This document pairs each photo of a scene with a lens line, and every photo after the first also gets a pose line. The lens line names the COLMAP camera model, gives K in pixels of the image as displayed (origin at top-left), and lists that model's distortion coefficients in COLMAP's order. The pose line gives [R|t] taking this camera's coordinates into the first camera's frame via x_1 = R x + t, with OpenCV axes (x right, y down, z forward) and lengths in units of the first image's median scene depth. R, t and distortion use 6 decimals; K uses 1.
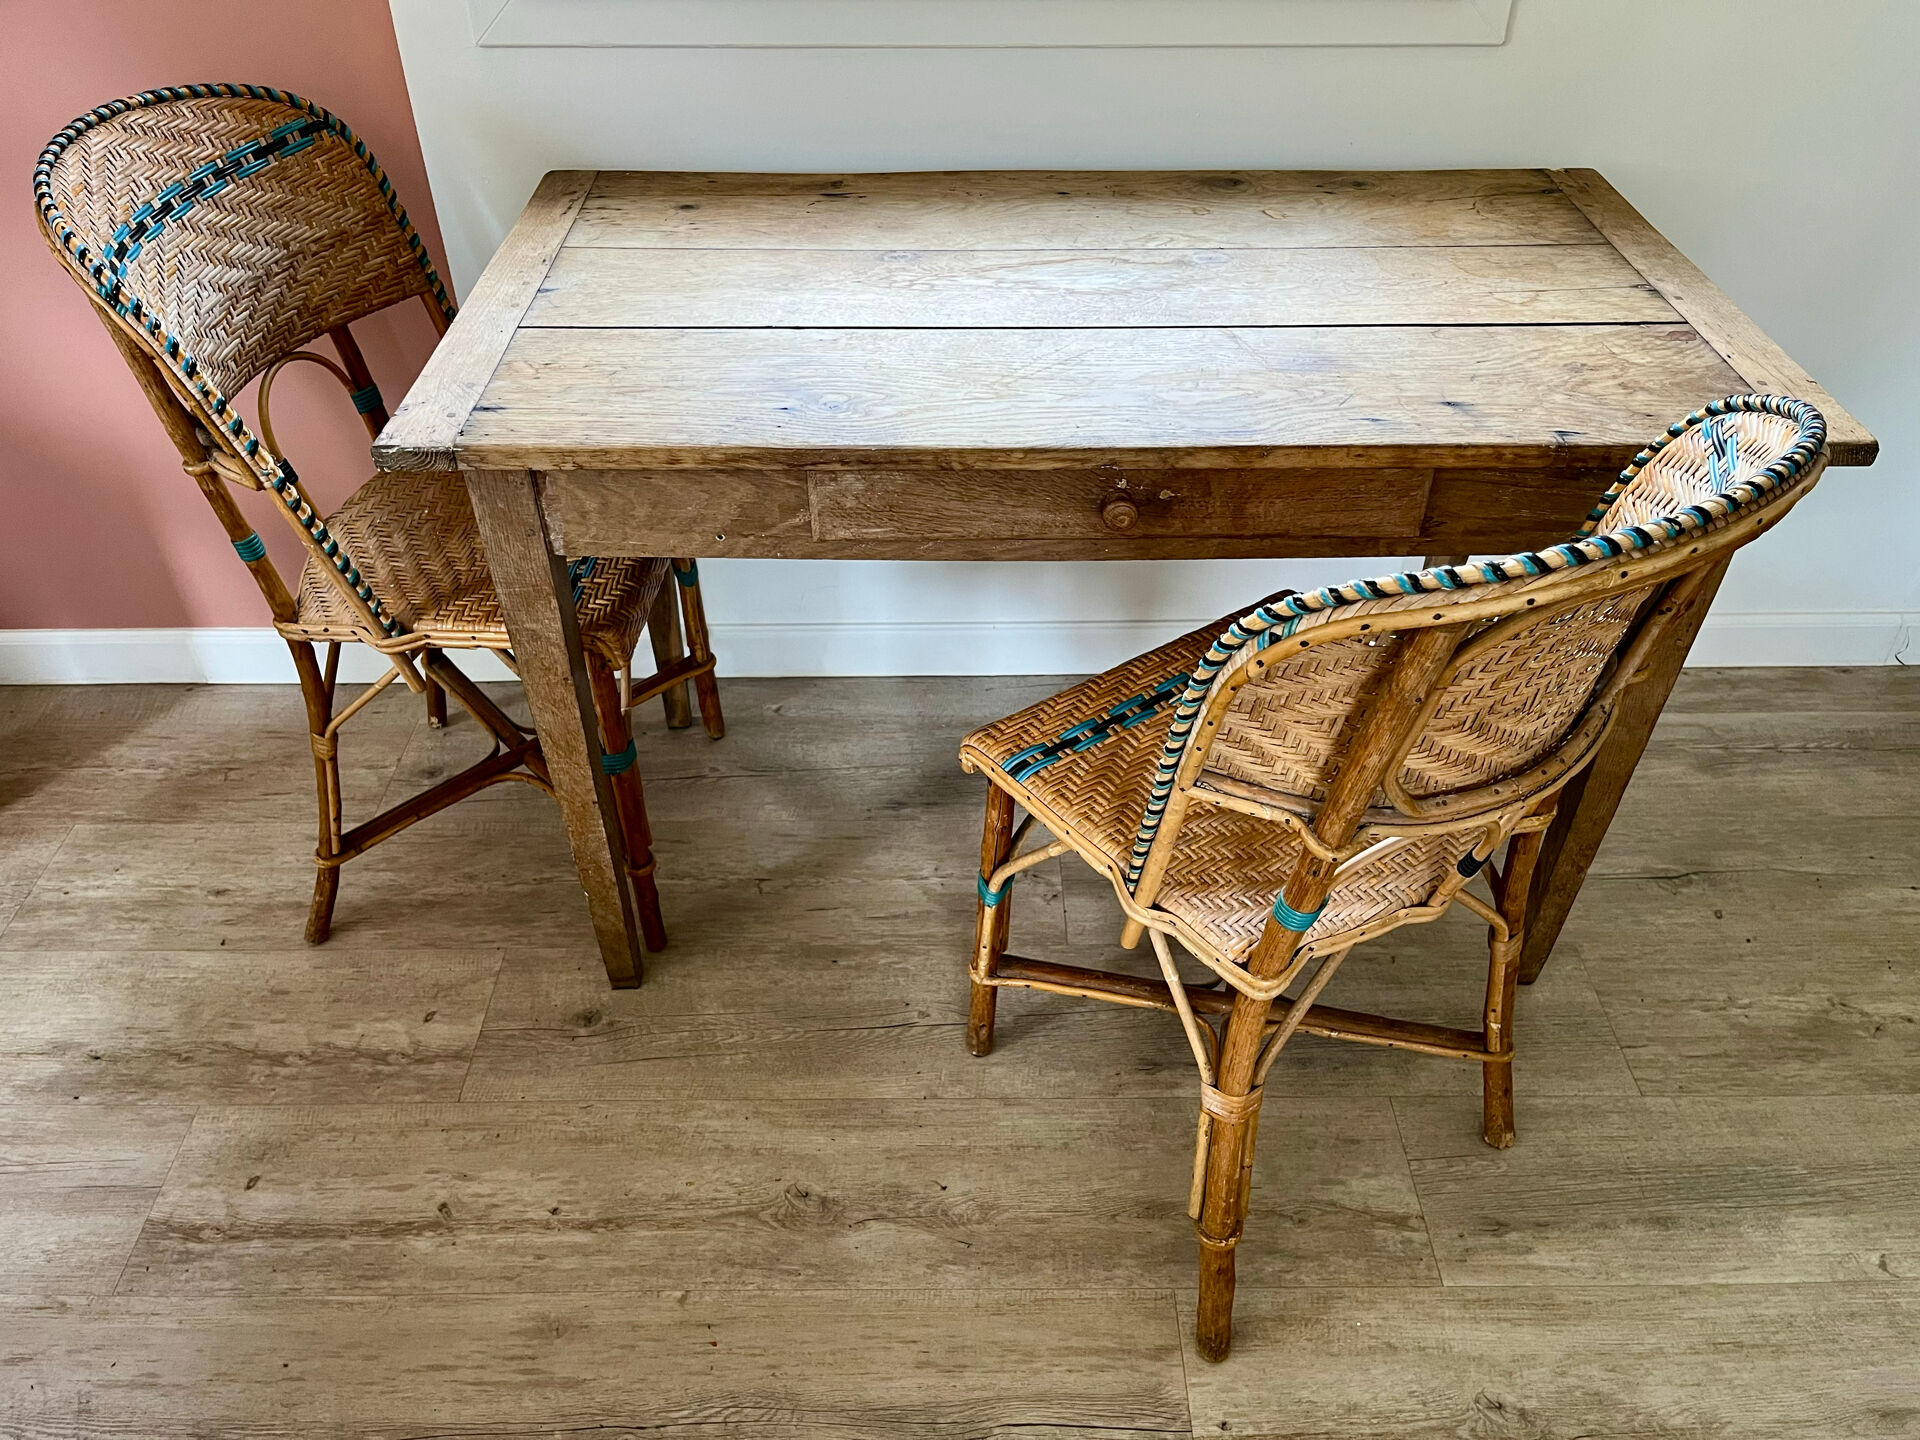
lens RADIAL K [[1460.6, 0, 971.3], [0, 1460.6, 734.6], [0, 0, 1]] dist [0.056429, -0.079527]
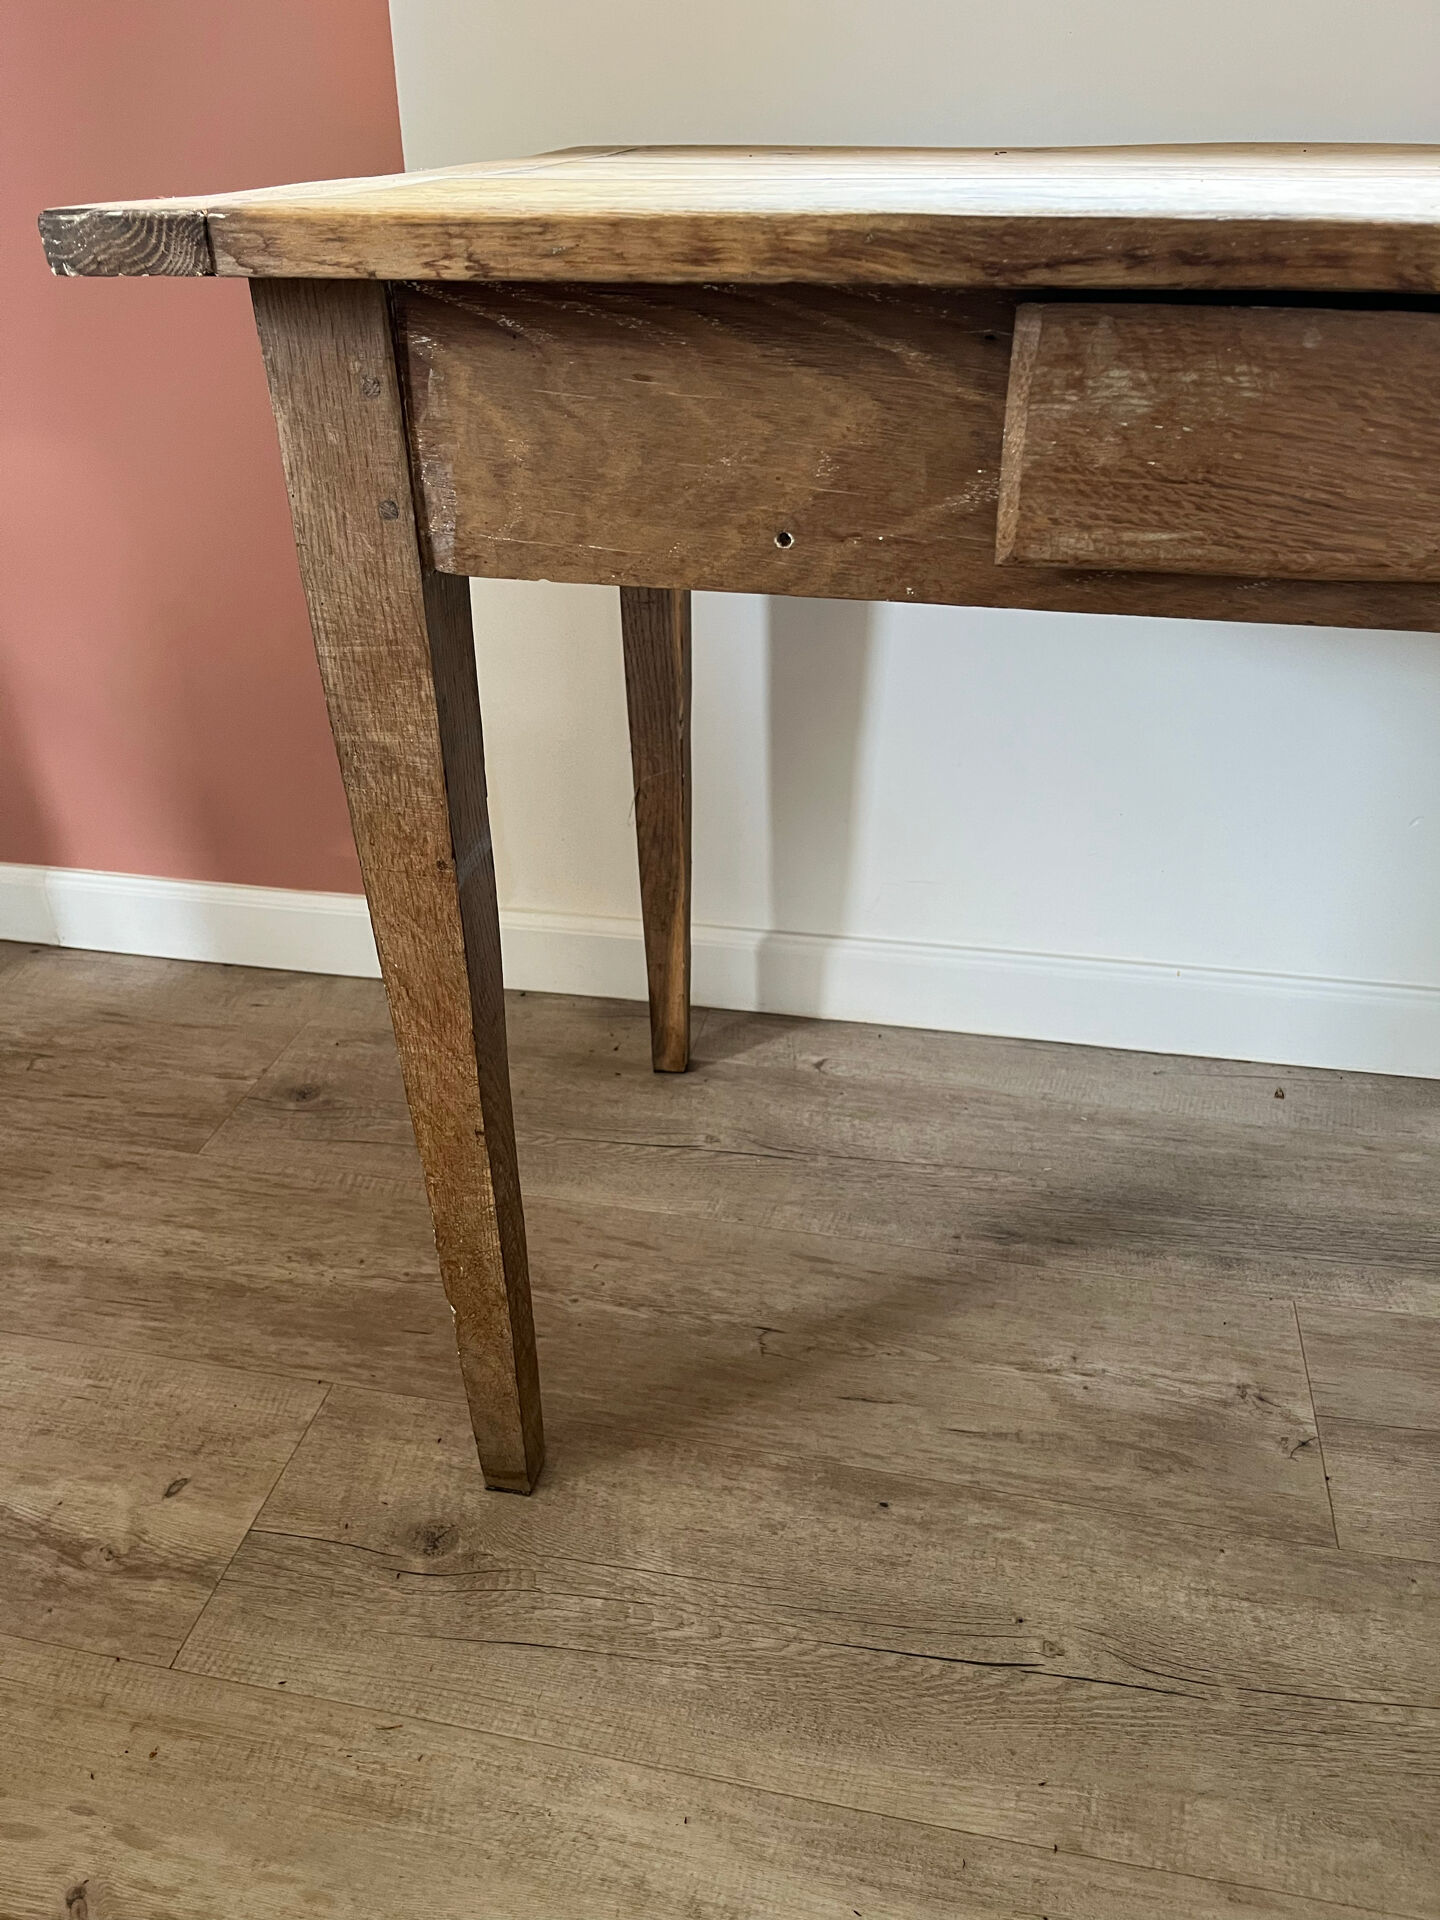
lens RADIAL K [[1460.6, 0, 710.3], [0, 1460.6, 973.7], [0, 0, 1]] dist [0.056429, -0.079527]
pose [[0.975283, 0.099844, -0.197117, -0.078975], [-0.127007, 0.983302, -0.130331, 0.047710], [0.180813, 0.152145, 0.971678, 0.497536]]
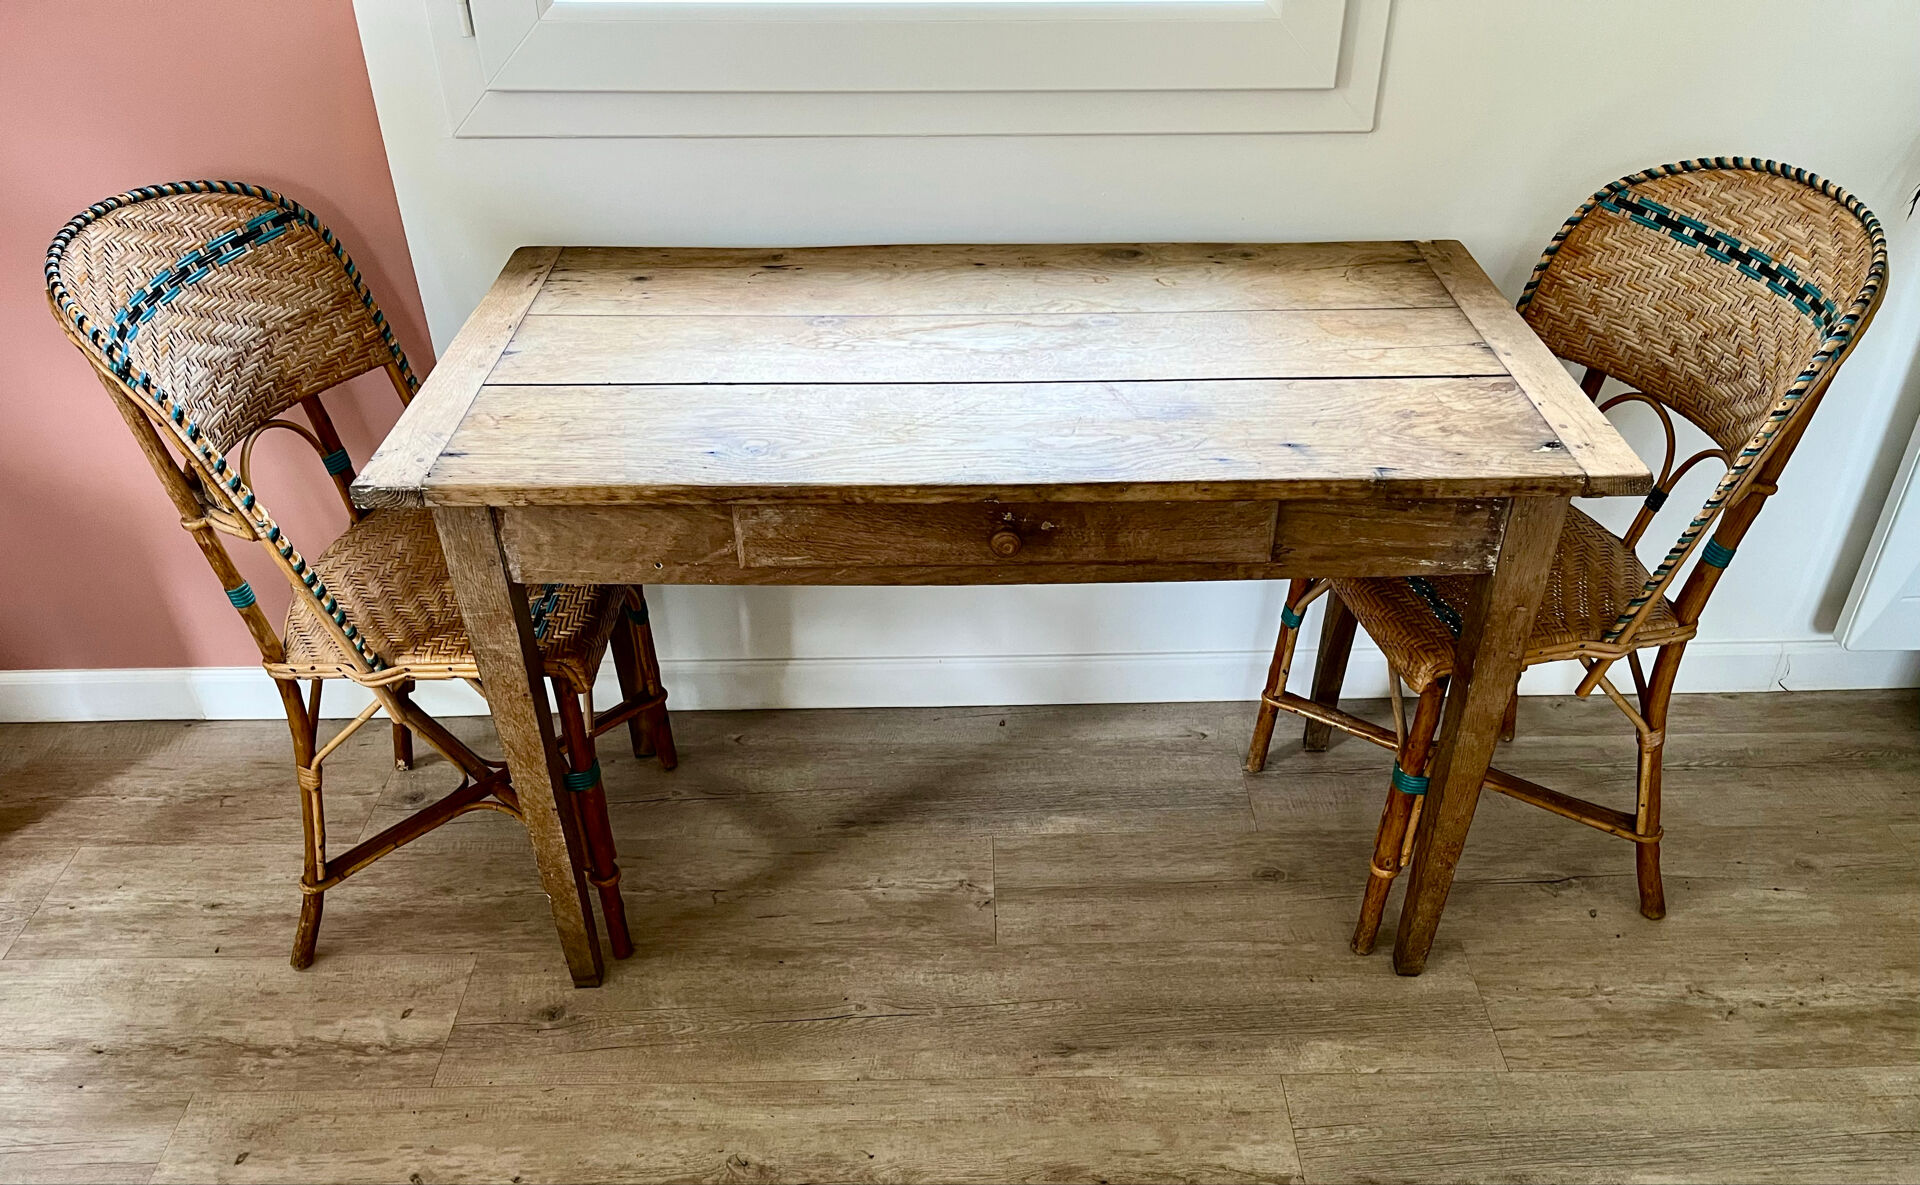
lens RADIAL K [[1495.1, 0, 997.2], [0, 1495.1, 748.3], [0, 0, 1]] dist [0.049014, -0.063345]
pose [[0.999950, -0.007964, 0.006130, 0.071264], [0.008181, 0.999306, -0.036344, 0.043964], [-0.005836, 0.036392, 0.999321, -0.137853]]
